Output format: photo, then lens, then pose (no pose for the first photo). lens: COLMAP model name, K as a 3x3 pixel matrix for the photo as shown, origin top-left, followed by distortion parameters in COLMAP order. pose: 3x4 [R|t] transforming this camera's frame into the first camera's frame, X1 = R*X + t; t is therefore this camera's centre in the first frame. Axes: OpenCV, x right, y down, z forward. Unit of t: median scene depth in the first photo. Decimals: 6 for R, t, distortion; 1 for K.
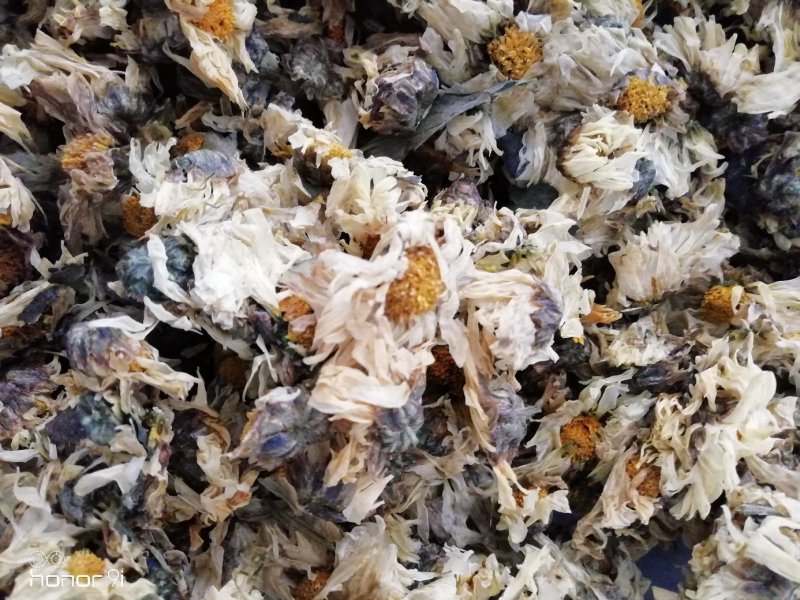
lens RADIAL K [[589.2, 0, 399.5], [0, 589.2, 358.7], [0, 0, 1]] dist [0.003024, -0.041602]
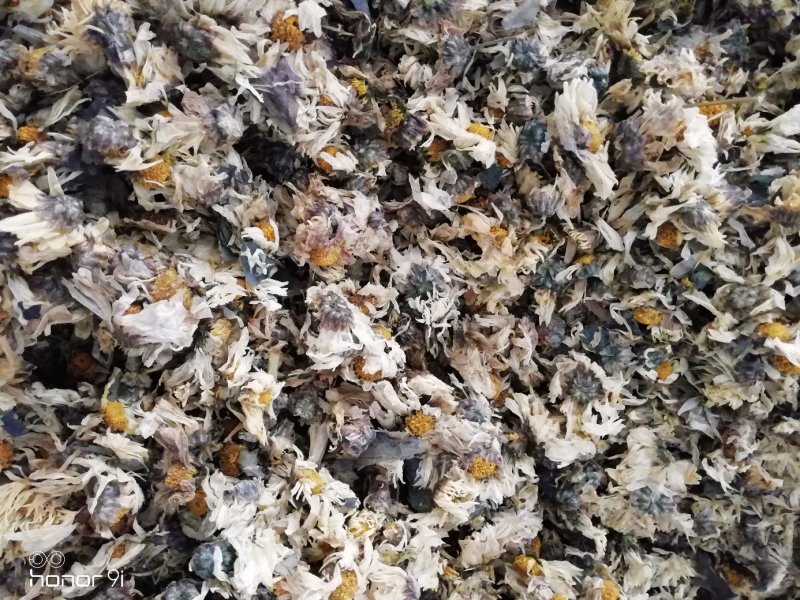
lens RADIAL K [[621.9, 0, 400.0], [0, 621.9, 300.0], [0, 0, 1]] dist [-0.003474, -0.007634]
pose [[0.984177, 0.151796, 0.091394, -0.100583], [-0.136817, 0.978806, -0.152383, -0.617534], [-0.112588, 0.137468, 0.984087, -0.974043]]
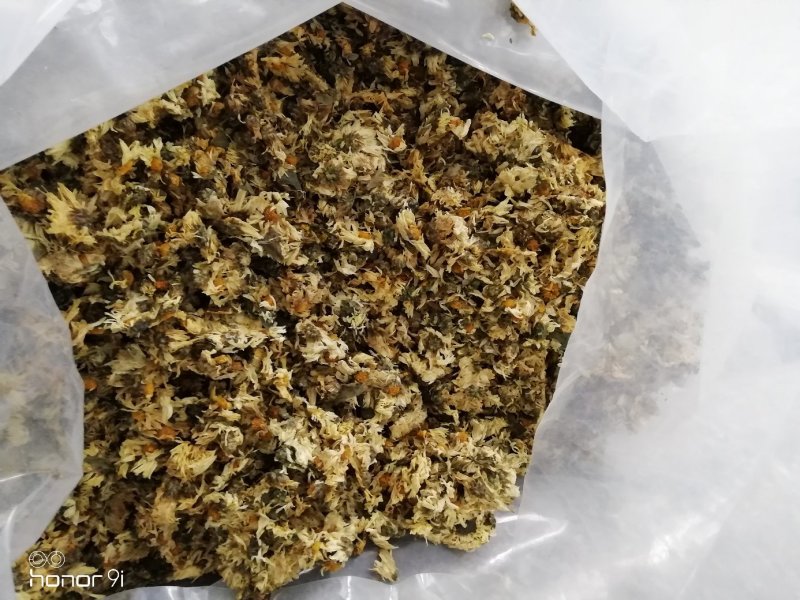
lens RADIAL K [[584.0, 0, 400.0], [0, 584.0, 300.0], [0, 0, 1]] dist [0.005248, -0.001397]
pose [[0.956328, -0.035947, 0.290076, -0.651825], [0.072603, 0.990521, -0.116610, -0.578557], [-0.283134, 0.132577, 0.949873, -2.784552]]
